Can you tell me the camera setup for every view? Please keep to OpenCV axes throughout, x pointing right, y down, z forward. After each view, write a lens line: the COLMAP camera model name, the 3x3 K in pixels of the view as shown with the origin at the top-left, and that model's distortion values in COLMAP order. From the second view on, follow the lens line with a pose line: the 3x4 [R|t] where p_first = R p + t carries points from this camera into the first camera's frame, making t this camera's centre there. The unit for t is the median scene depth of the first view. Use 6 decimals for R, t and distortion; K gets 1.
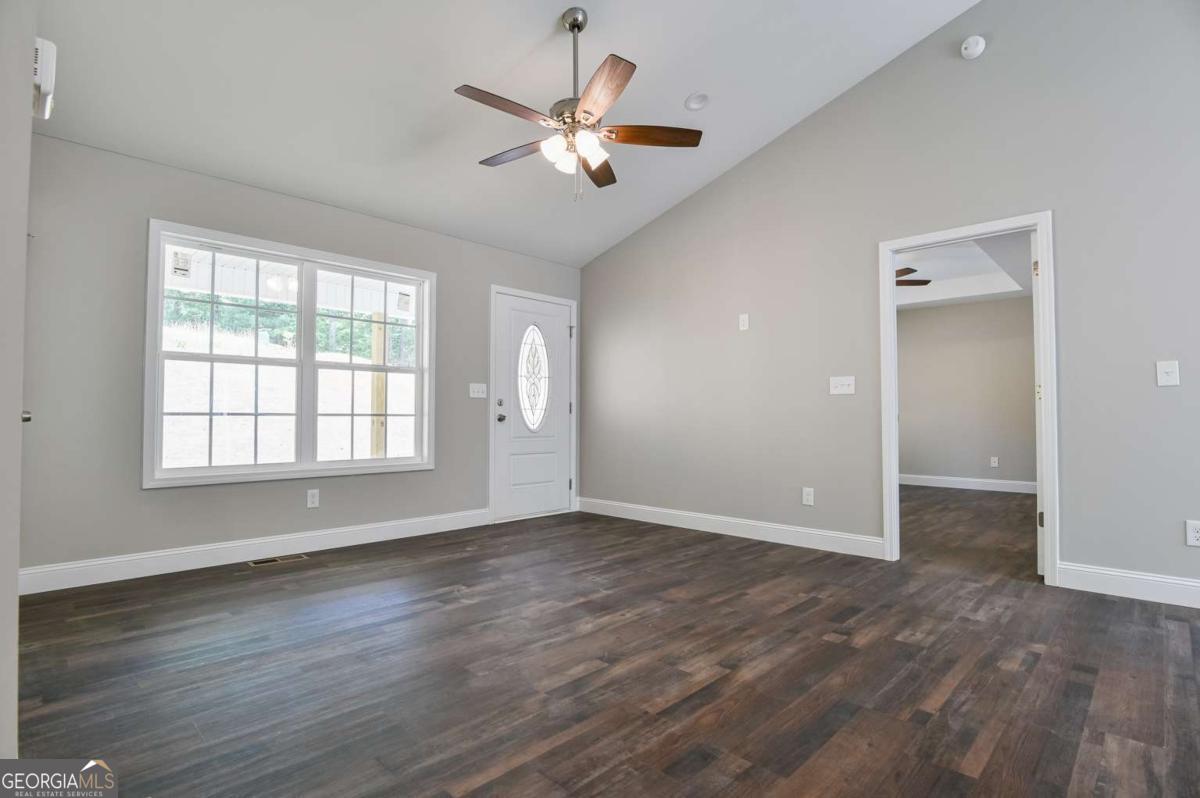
lens RADIAL K [[589.5, 0, 601.0], [0, 589.5, 402.5], [0, 0, 1]] dist [-0.018896, -0.000162]
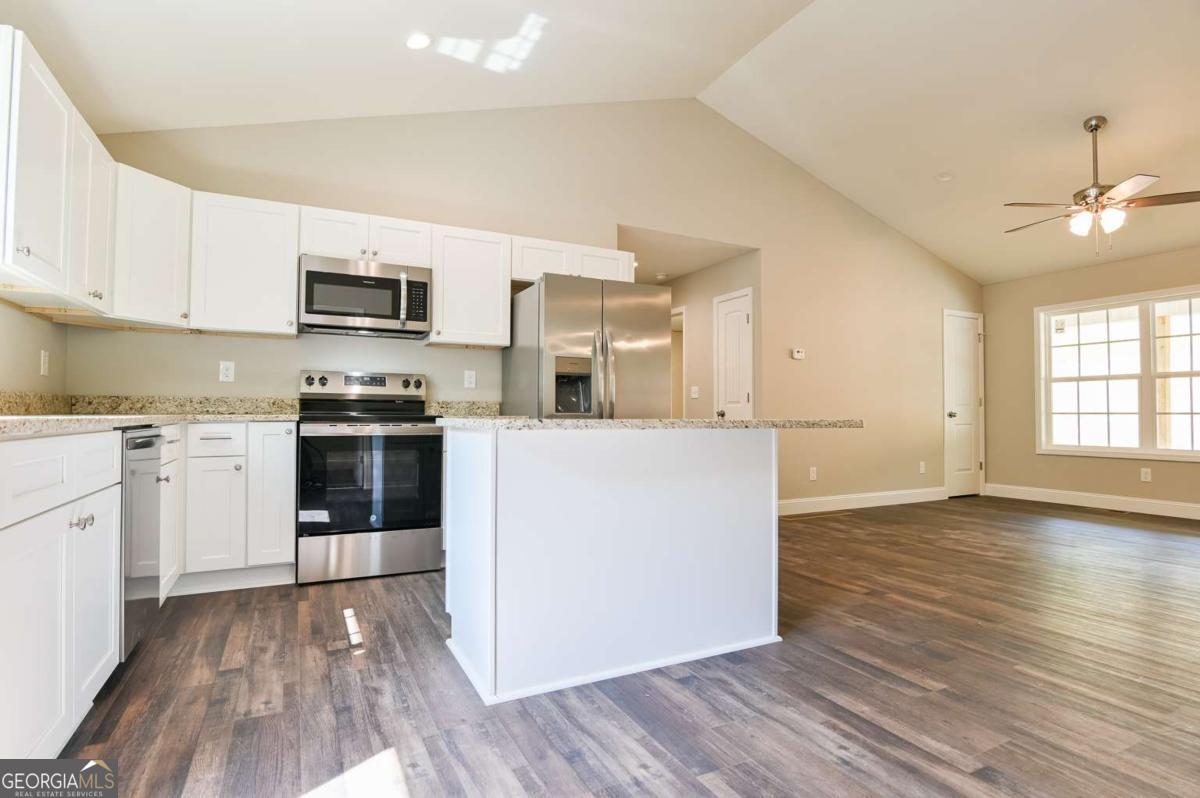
lens RADIAL K [[602.8, 0, 600.0], [0, 602.8, 399.0], [0, 0, 1]] dist [-0.019858, -0.000302]
pose [[-0.322299, -0.028350, -0.946213, 1.772229], [0.020321, 0.999114, -0.036857, 0.018052], [0.946420, -0.031107, -0.321438, 0.357065]]
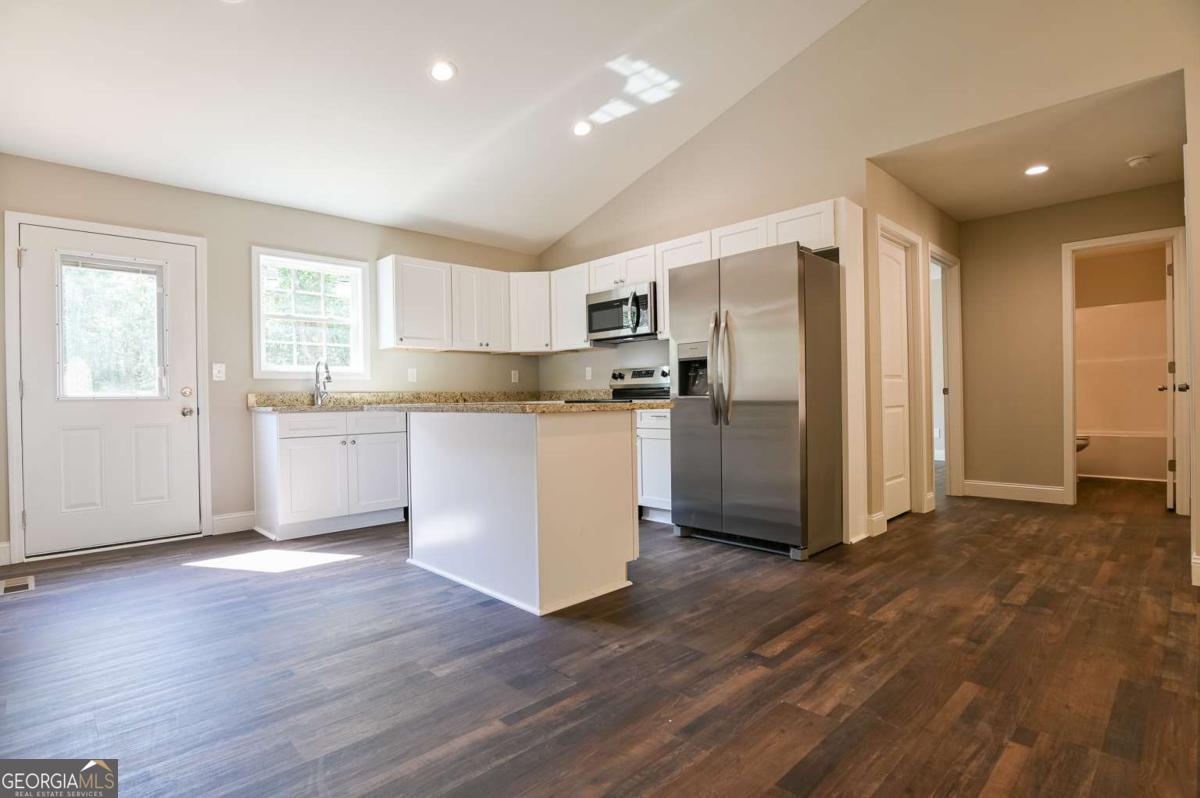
lens RADIAL K [[589.5, 0, 601.0], [0, 589.5, 402.5], [0, 0, 1]] dist [-0.018896, -0.000162]
pose [[-0.999452, 0.014326, 0.029850, 0.732281], [0.013731, 0.999704, -0.020071, 0.036955], [-0.030129, -0.019650, -0.999353, 1.208855]]
